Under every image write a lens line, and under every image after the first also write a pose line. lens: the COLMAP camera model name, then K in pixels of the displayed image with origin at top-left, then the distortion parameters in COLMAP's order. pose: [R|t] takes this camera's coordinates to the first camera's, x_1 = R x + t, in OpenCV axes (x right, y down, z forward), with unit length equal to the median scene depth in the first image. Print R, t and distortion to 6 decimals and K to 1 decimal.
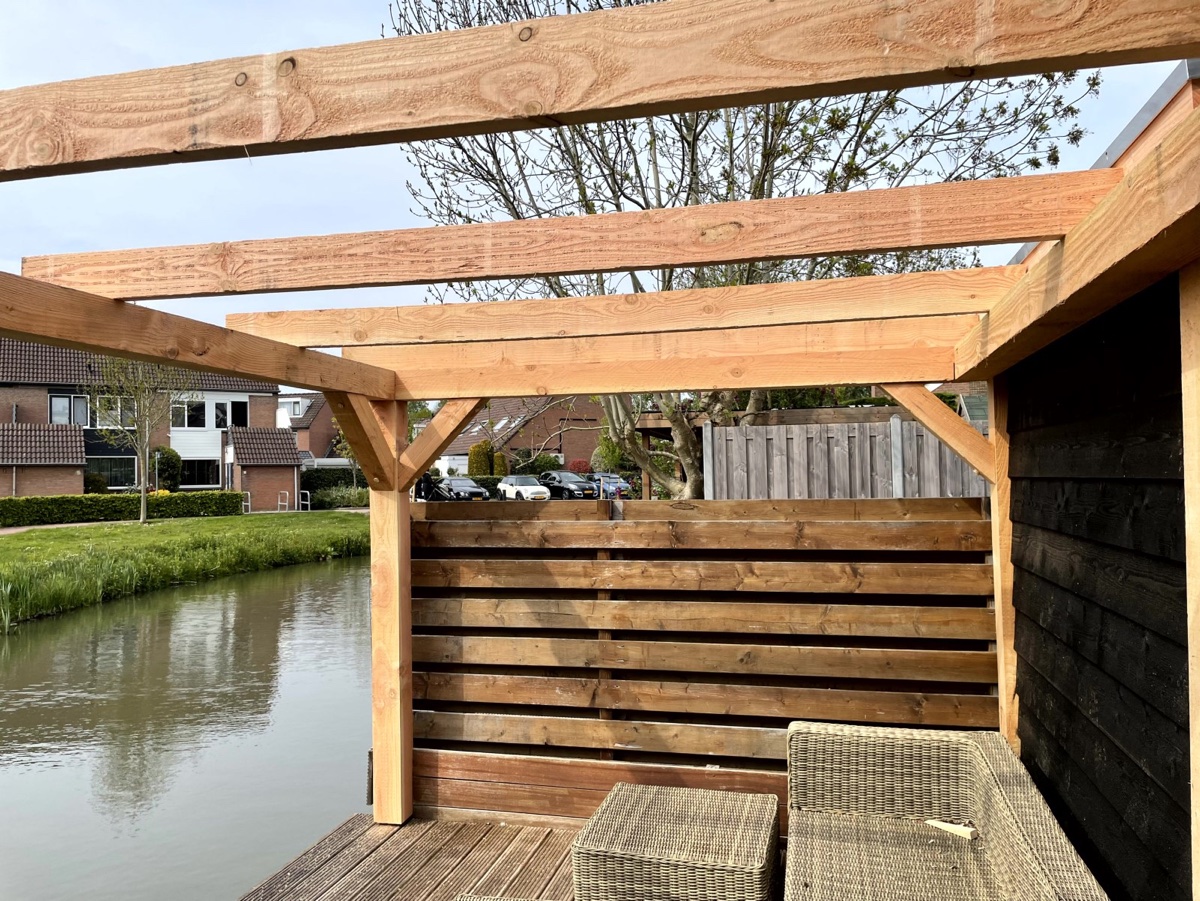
lens RADIAL K [[899.9, 0, 608.6], [0, 899.9, 445.9], [0, 0, 1]] dist [0.057572, -0.080095]
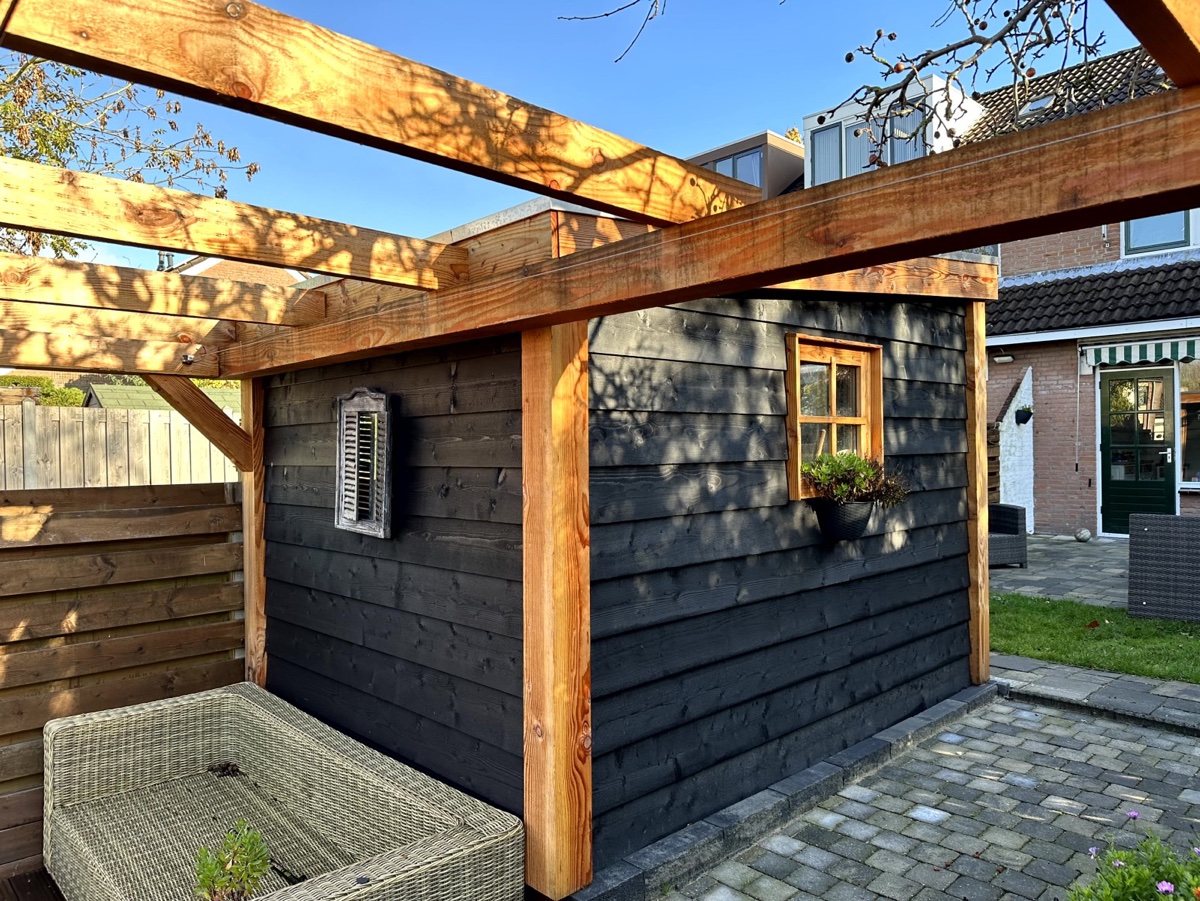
lens RADIAL K [[841.4, 0, 590.7], [0, 841.4, 443.5], [0, 0, 1]] dist [0.041770, -0.053621]
pose [[0.543955, 0.011282, 0.839039, -0.241947], [-0.026825, 0.999632, 0.003949, -0.011786], [-0.838686, -0.024655, 0.544057, 0.027404]]
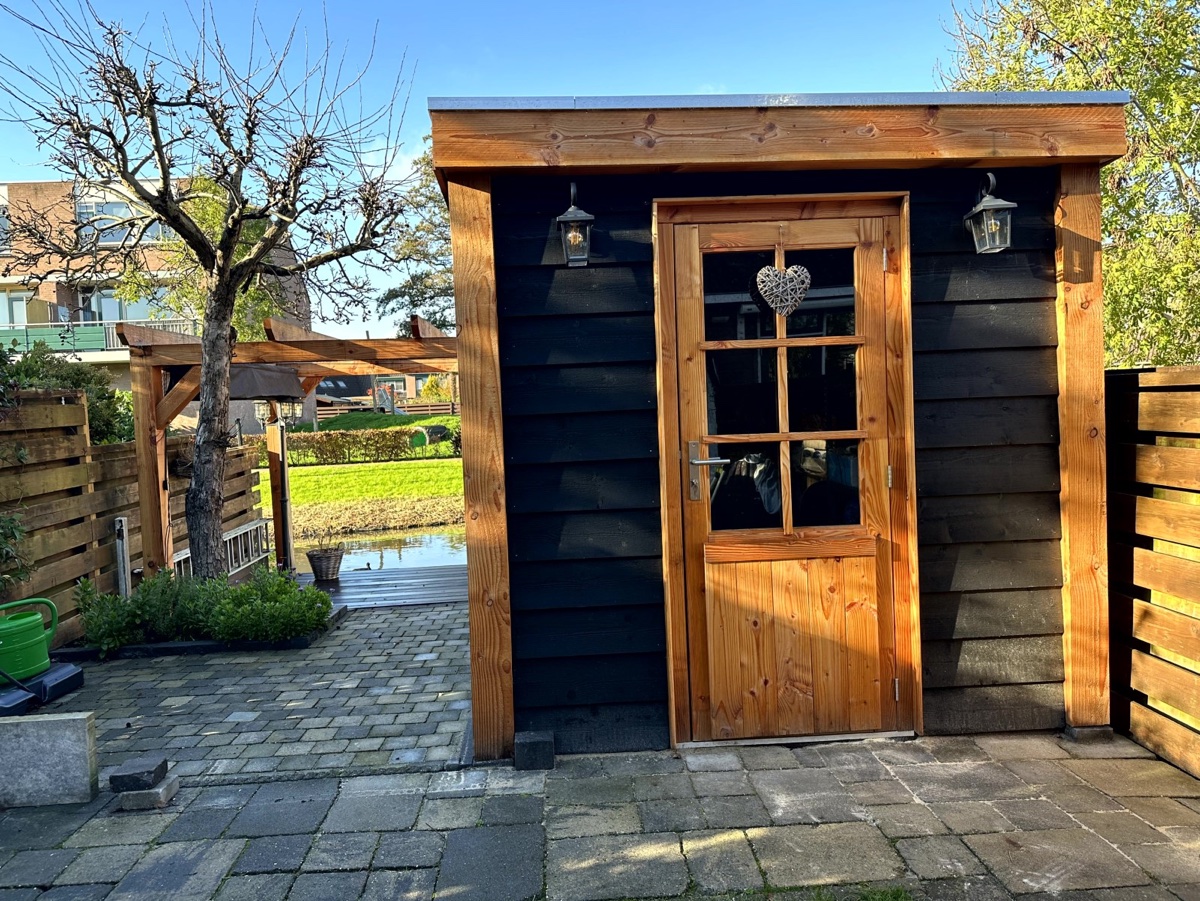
lens RADIAL K [[841.4, 0, 601.3], [0, 841.4, 442.4], [0, 0, 1]] dist [0.041770, -0.053621]
pose [[0.292198, 0.050015, -0.955049, 2.106510], [0.069576, 0.994874, 0.073387, -0.037837], [0.953824, -0.087892, 0.287220, 0.121041]]
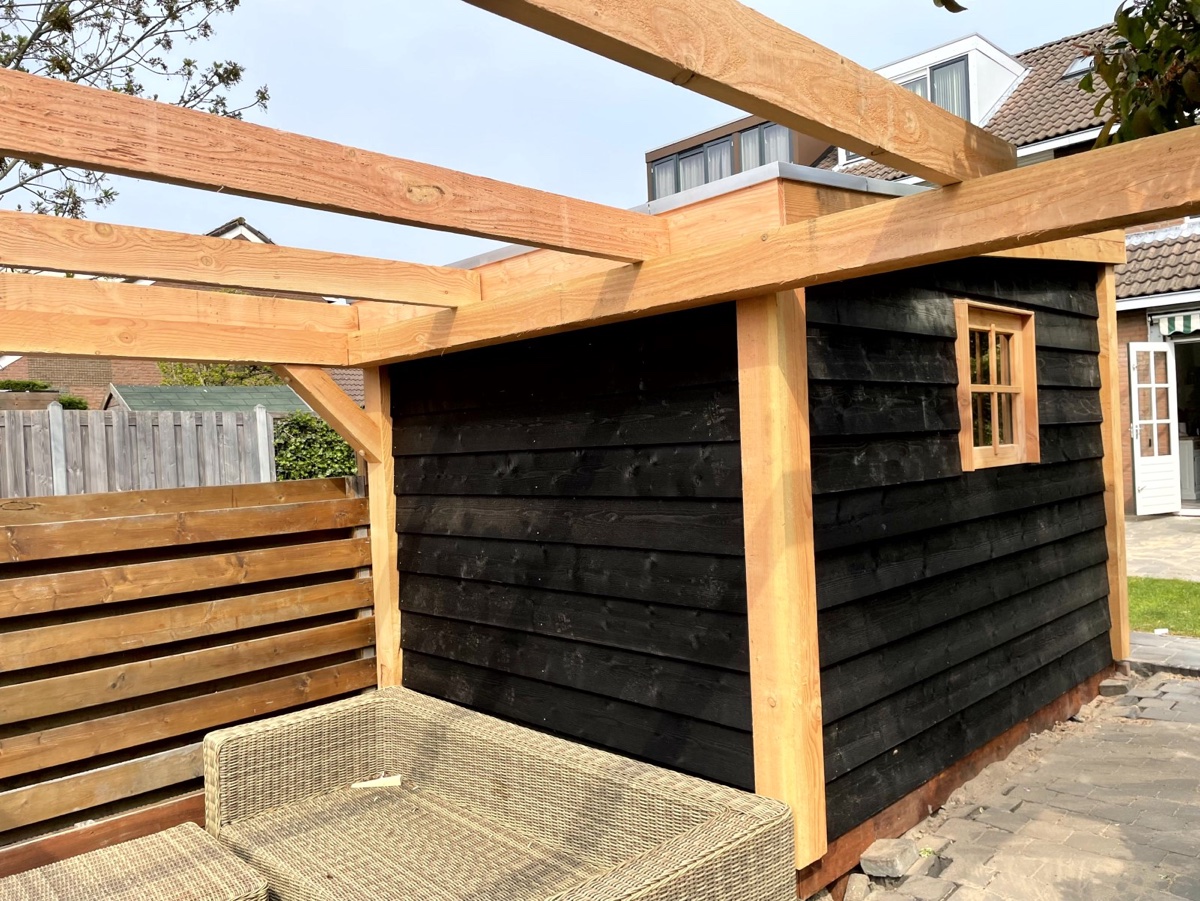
lens RADIAL K [[899.9, 0, 598.9], [0, 899.9, 449.4], [0, 0, 1]] dist [0.057572, -0.080095]
pose [[0.515799, -0.010630, 0.856644, -0.359204], [0.007282, 0.999941, 0.008024, 0.018284], [-0.856679, 0.002099, 0.515846, 0.199806]]
